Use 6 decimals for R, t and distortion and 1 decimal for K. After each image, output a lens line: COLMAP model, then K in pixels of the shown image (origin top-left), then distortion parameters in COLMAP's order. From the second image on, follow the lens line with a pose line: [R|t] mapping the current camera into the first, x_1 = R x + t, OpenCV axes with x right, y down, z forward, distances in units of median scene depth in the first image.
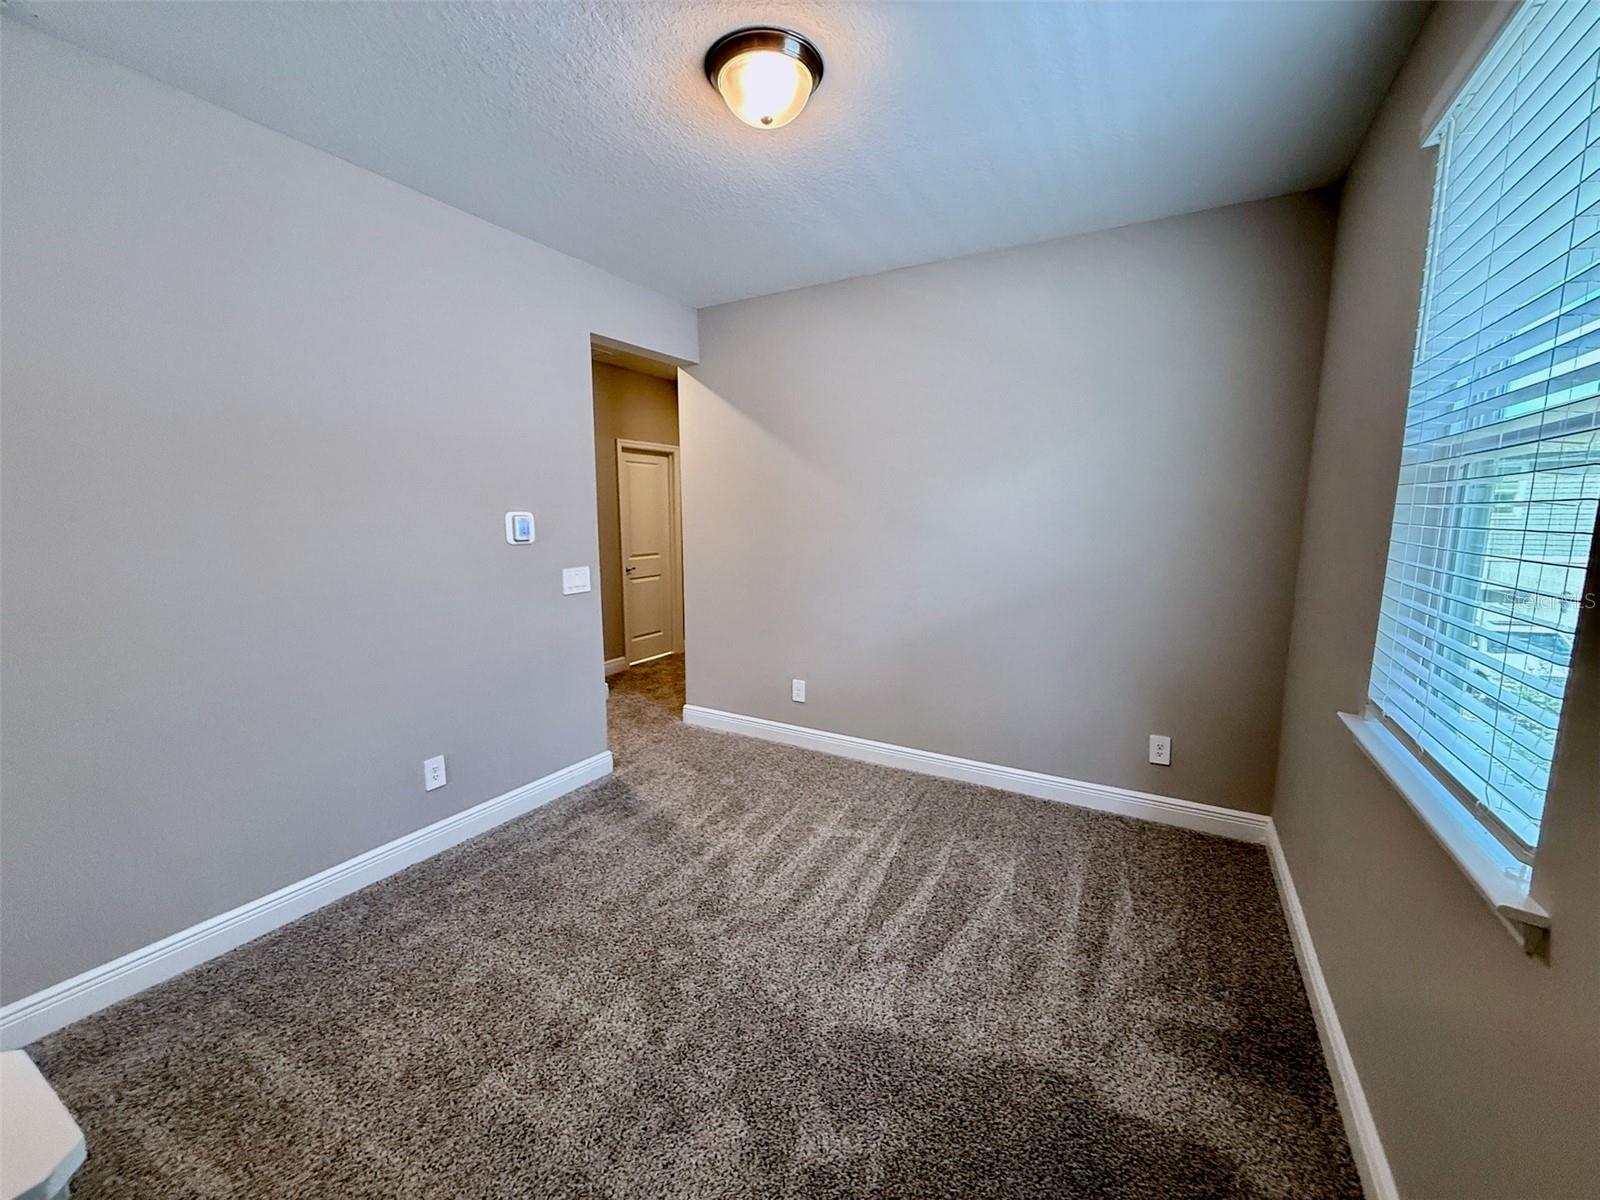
lens RADIAL K [[639.2, 0, 799.8], [0, 639.2, 604.0], [0, 0, 1]] dist [0.000492, -0.000550]
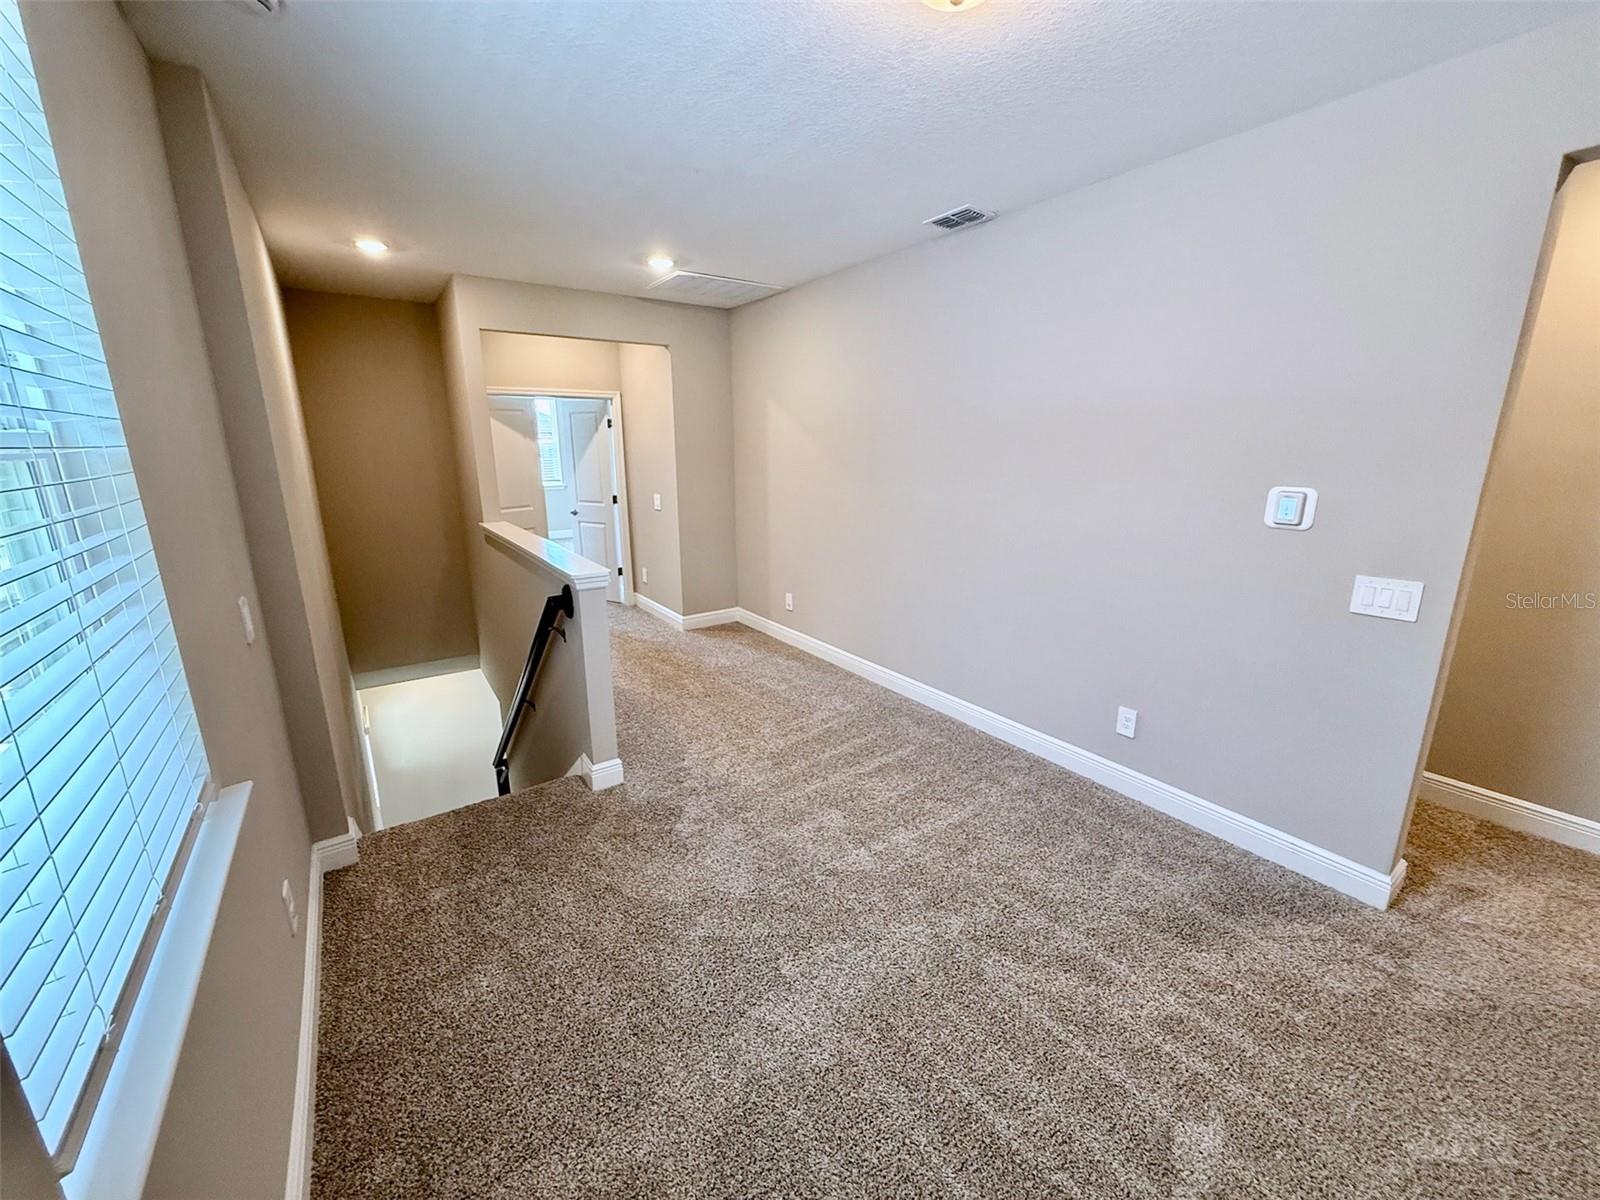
lens RADIAL K [[639.2, 0, 804.0], [0, 639.2, 604.9], [0, 0, 1]] dist [0.000492, -0.000550]
pose [[-0.433642, 0.218939, -0.874082, 0.580515], [-0.124232, 0.946243, 0.298647, -0.183289], [0.892480, 0.238095, -0.383132, 0.882006]]
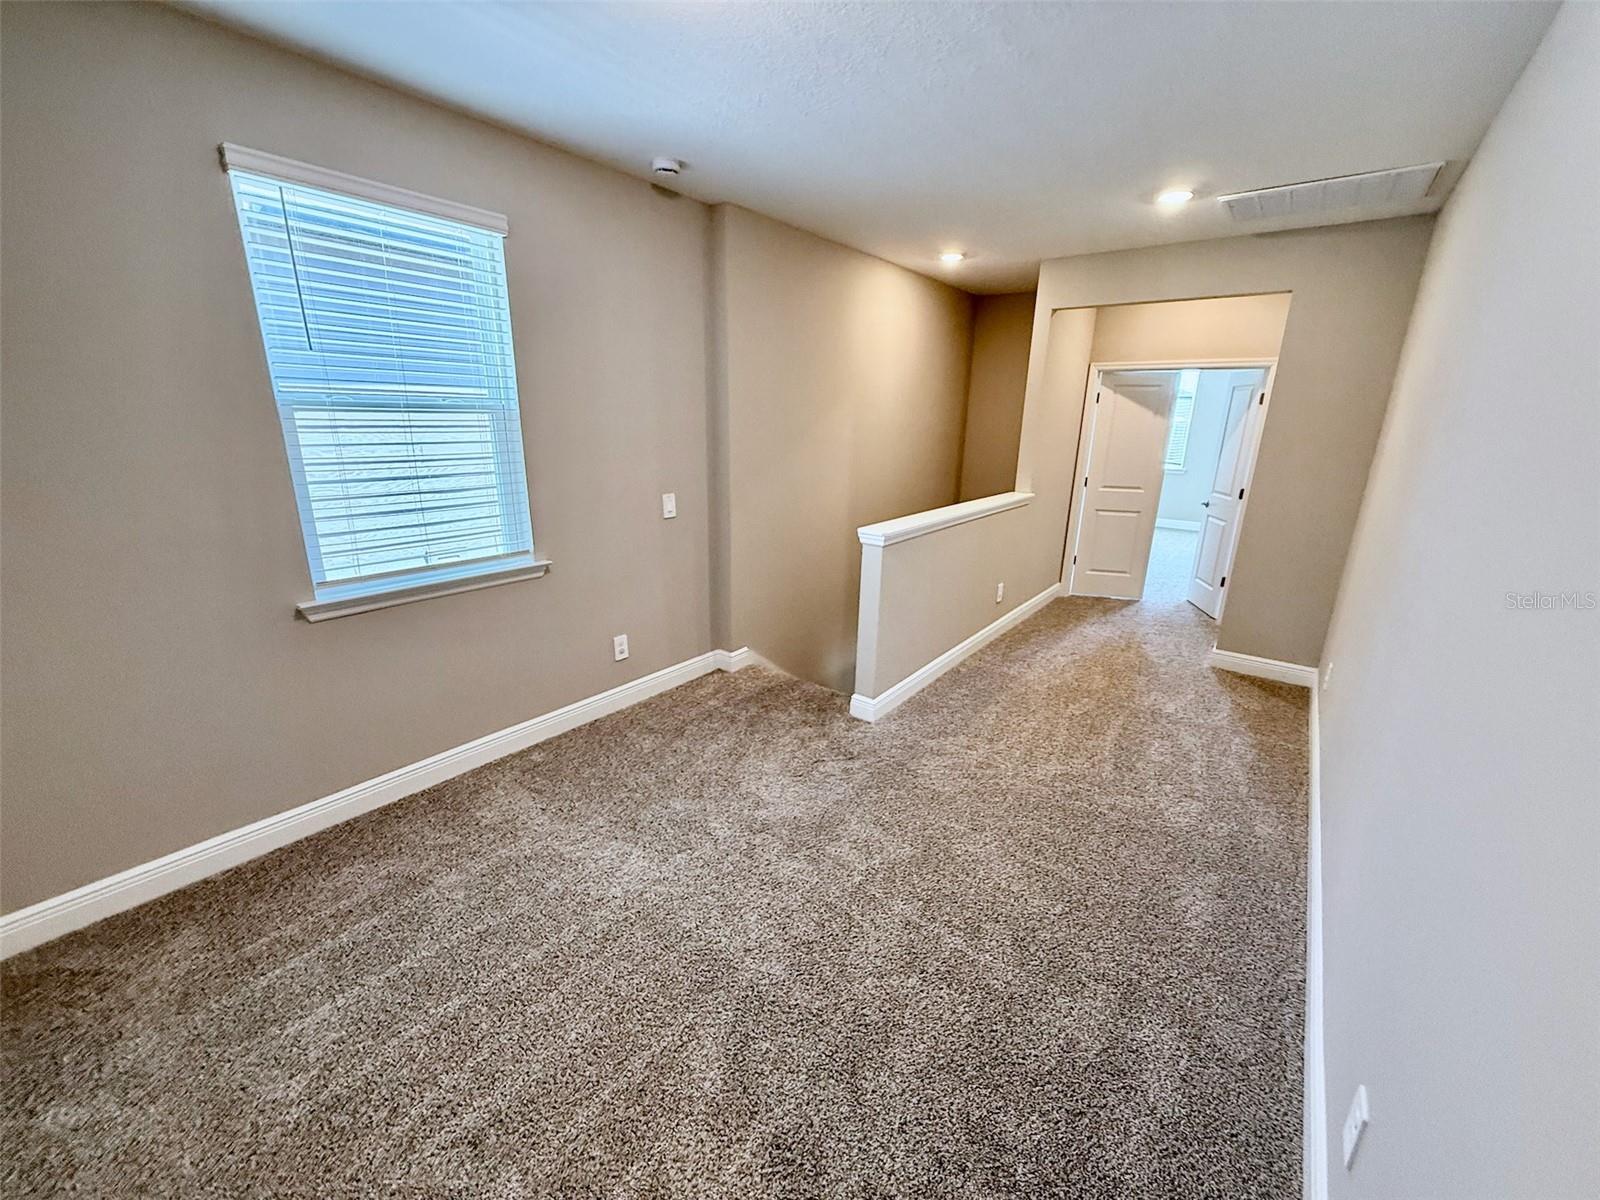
lens RADIAL K [[639.2, 0, 792.8], [0, 639.2, 602.2], [0, 0, 1]] dist [0.000492, -0.000550]
pose [[-0.987521, -0.065518, 0.143215, -0.234600], [-0.000921, 0.911746, 0.410753, -0.246657], [-0.157487, 0.405496, -0.900428, 1.316930]]
